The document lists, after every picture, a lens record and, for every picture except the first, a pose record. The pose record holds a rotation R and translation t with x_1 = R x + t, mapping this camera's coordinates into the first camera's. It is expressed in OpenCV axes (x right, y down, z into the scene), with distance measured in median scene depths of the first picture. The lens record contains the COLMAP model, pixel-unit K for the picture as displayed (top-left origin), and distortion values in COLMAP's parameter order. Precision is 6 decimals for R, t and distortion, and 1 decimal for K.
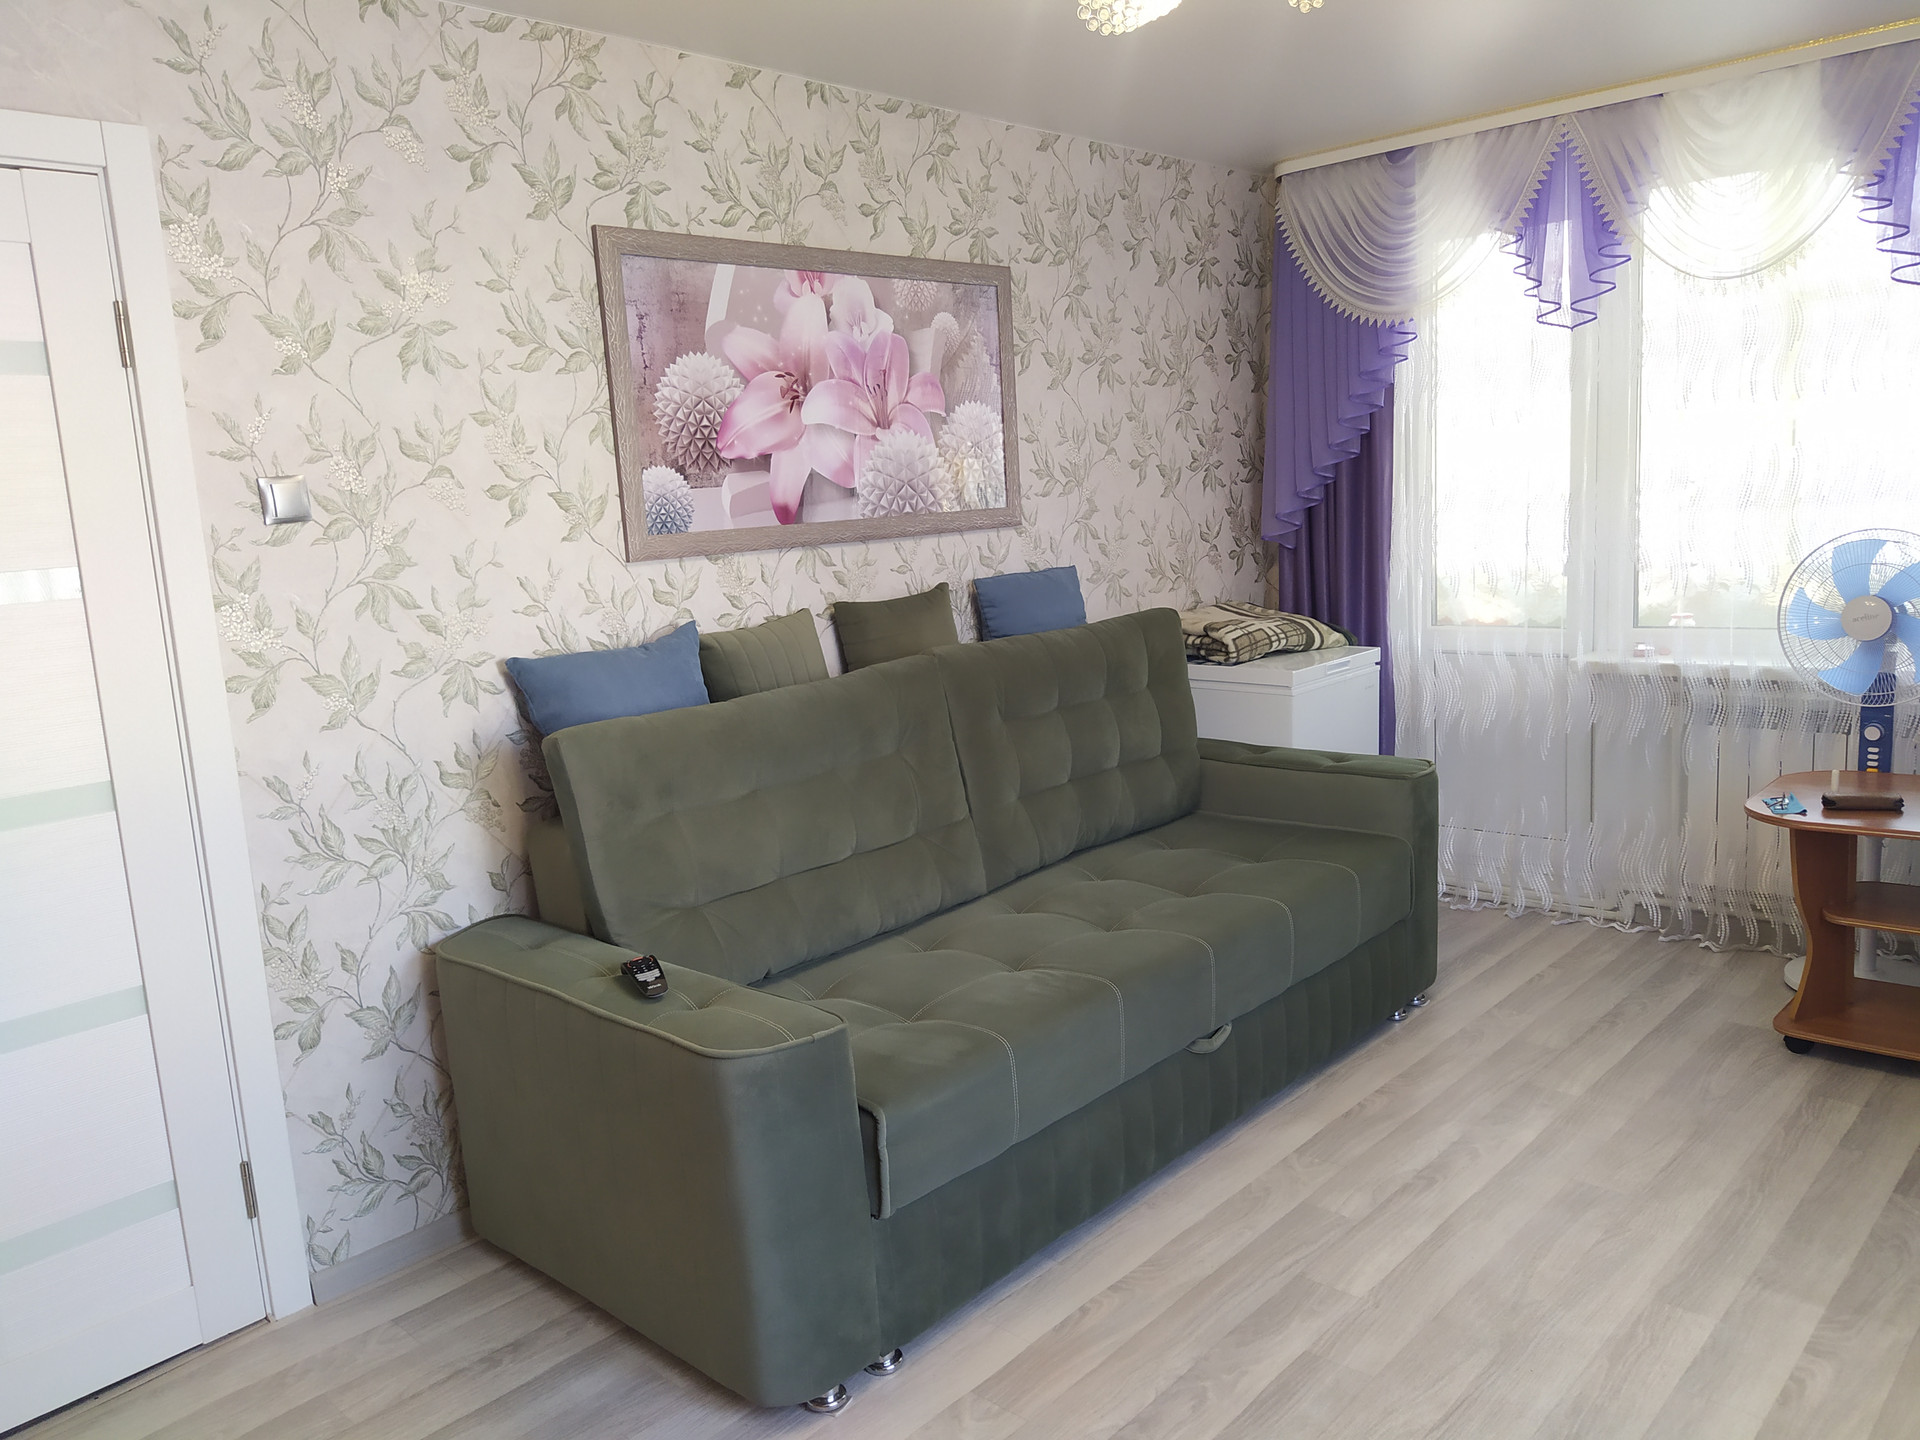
lens RADIAL K [[1416.9, 0, 963.5], [0, 1416.9, 712.7], [0, 0, 1]] dist [0.077920, -0.128344]
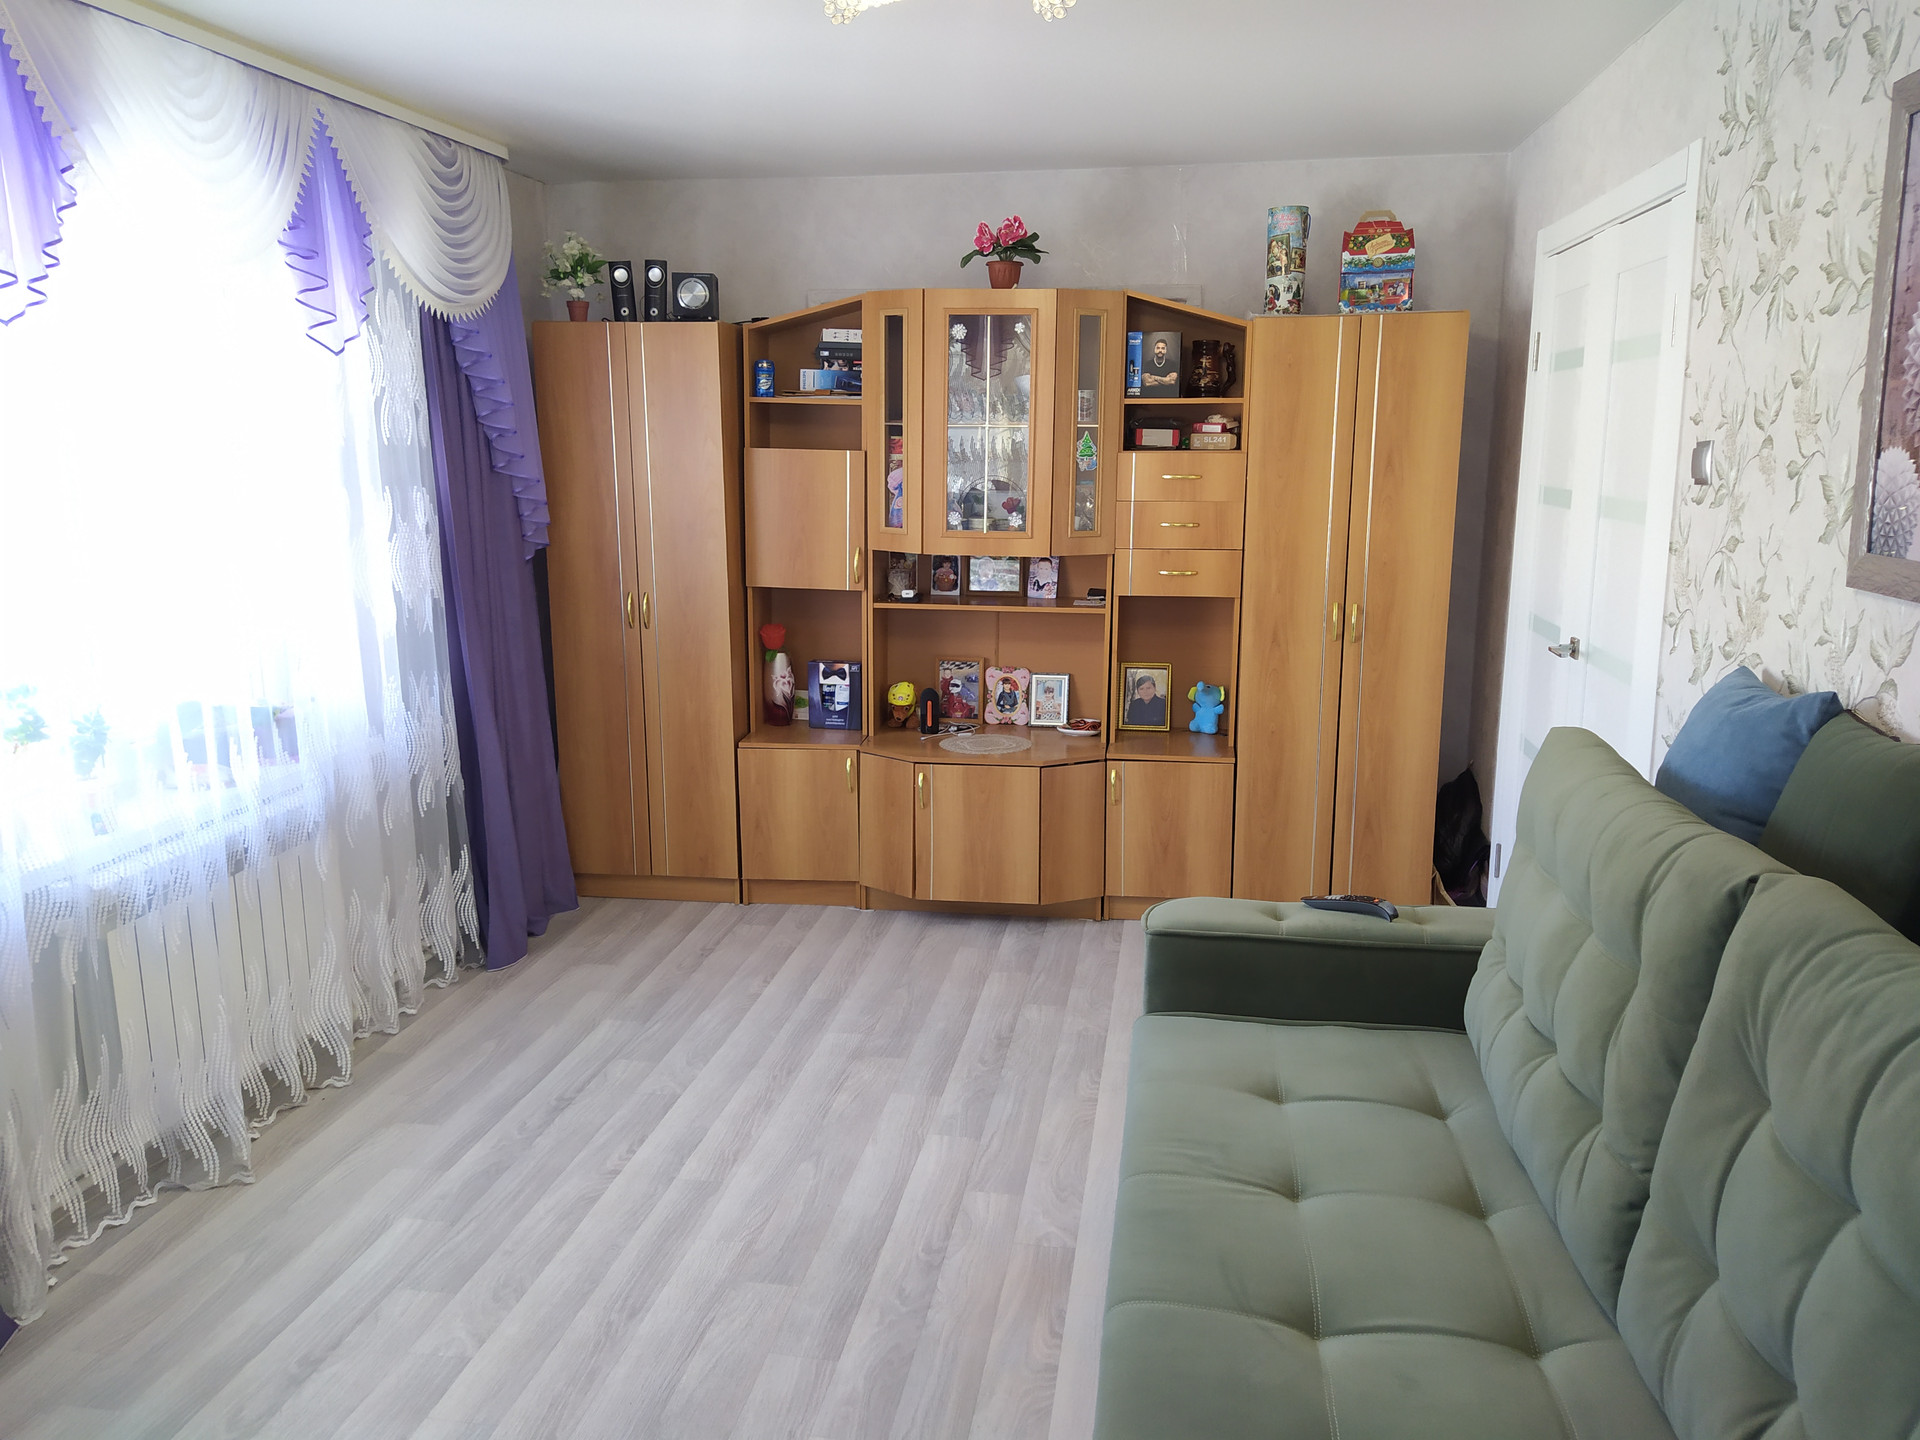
lens RADIAL K [[1416.9, 0, 963.5], [0, 1416.9, 712.7], [0, 0, 1]] dist [0.077920, -0.128344]
pose [[-0.824723, 0.182774, -0.535187, 0.384325], [-0.025641, 0.933277, 0.358240, -0.223284], [0.564955, 0.309172, -0.765009, 1.030853]]
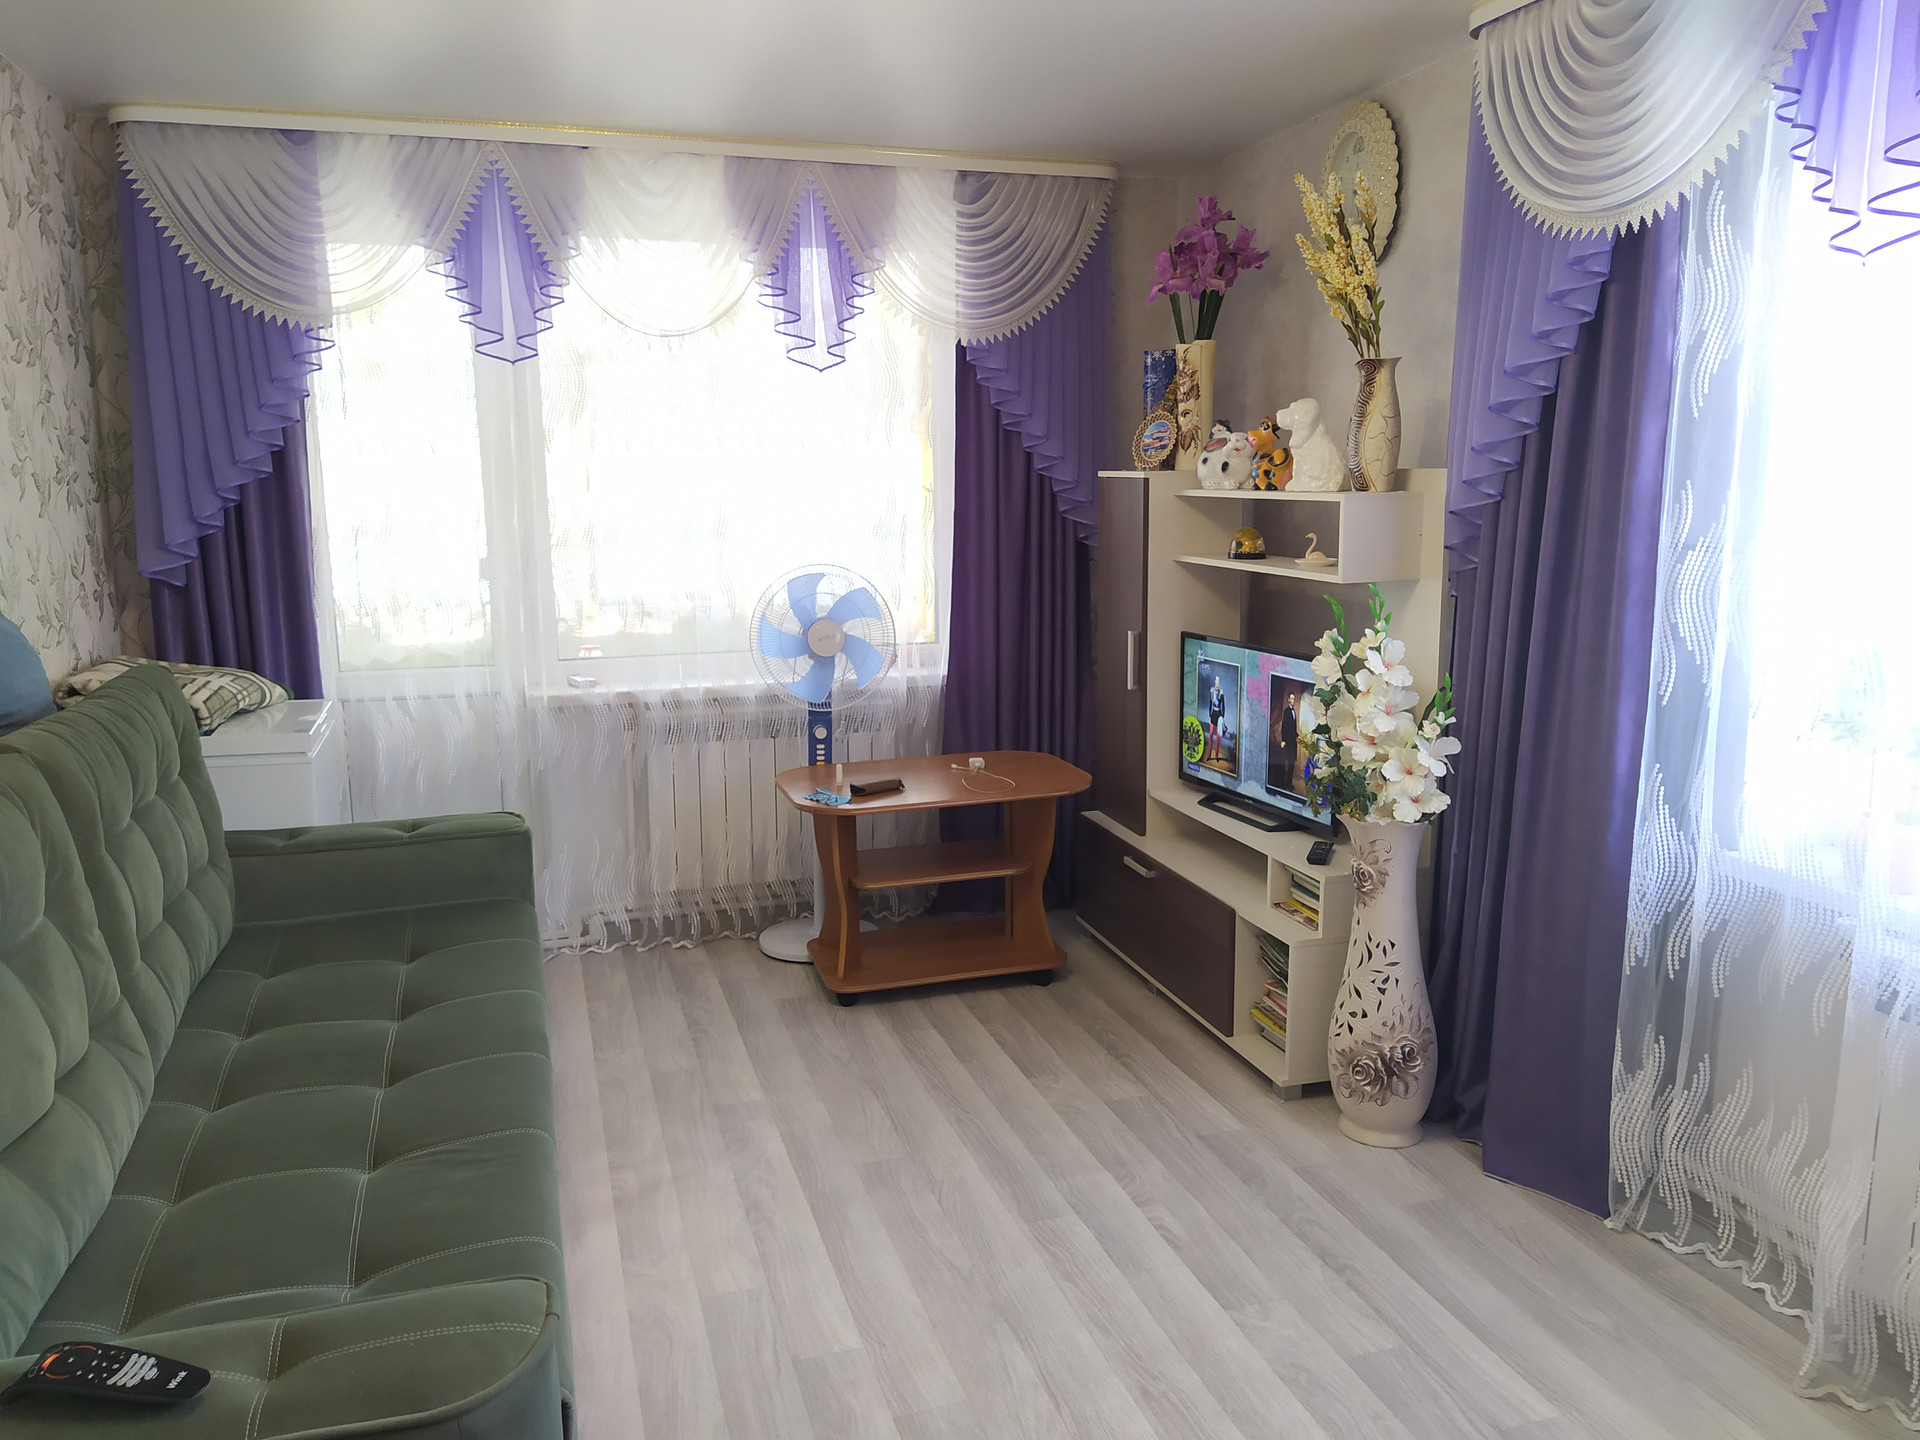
lens RADIAL K [[1416.9, 0, 963.5], [0, 1416.9, 712.7], [0, 0, 1]] dist [0.077920, -0.128344]
pose [[0.482523, -0.085765, 0.871674, -0.318258], [0.113583, 0.992918, 0.034820, -0.027662], [-0.868488, 0.082206, 0.488847, 0.277362]]
